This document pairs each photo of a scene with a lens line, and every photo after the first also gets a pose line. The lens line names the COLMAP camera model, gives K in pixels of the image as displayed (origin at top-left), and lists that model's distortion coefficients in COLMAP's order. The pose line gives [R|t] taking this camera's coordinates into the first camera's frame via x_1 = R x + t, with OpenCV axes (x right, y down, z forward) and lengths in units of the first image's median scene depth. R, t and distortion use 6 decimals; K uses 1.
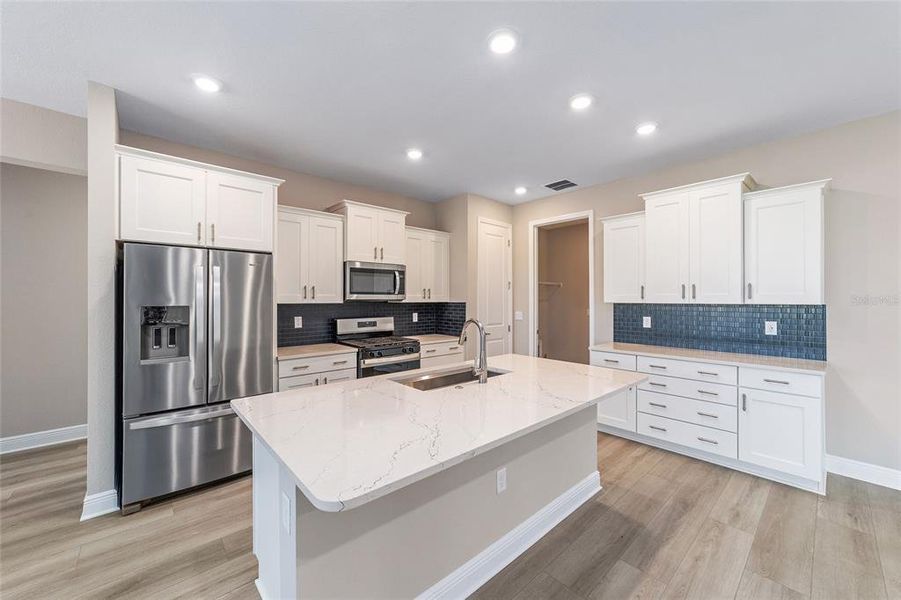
lens RADIAL K [[348.5, 0, 446.8], [0, 348.5, 300.6], [0, 0, 1]] dist [-0.001097, 0.000186]
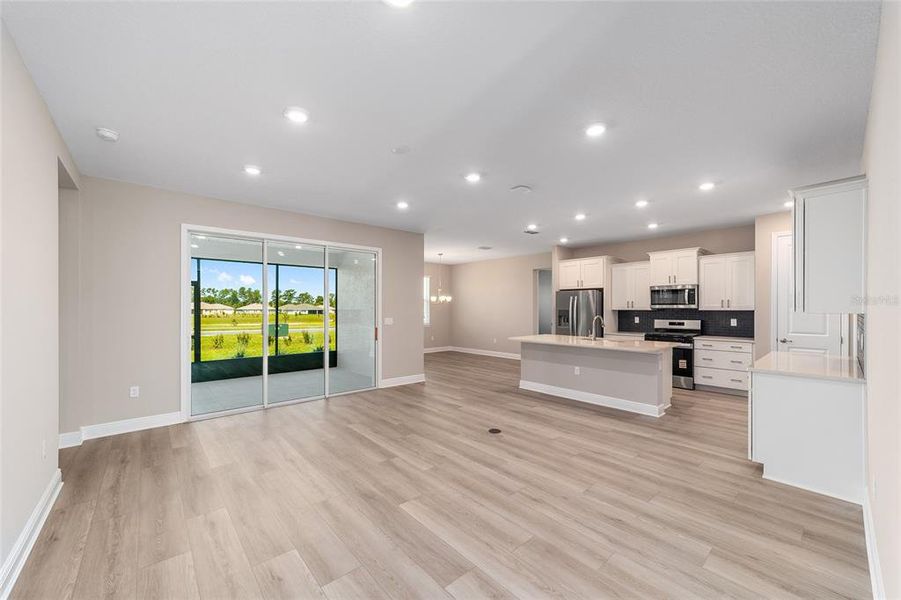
lens RADIAL K [[348.7, 0, 449.7], [0, 348.7, 308.2], [0, 0, 1]] dist [0.000068, 0.000125]
pose [[0.002452, 0.001246, -0.999996, 1.474524], [-0.004042, 0.999991, 0.001236, -0.000600], [0.999989, 0.004039, 0.002457, -0.030897]]
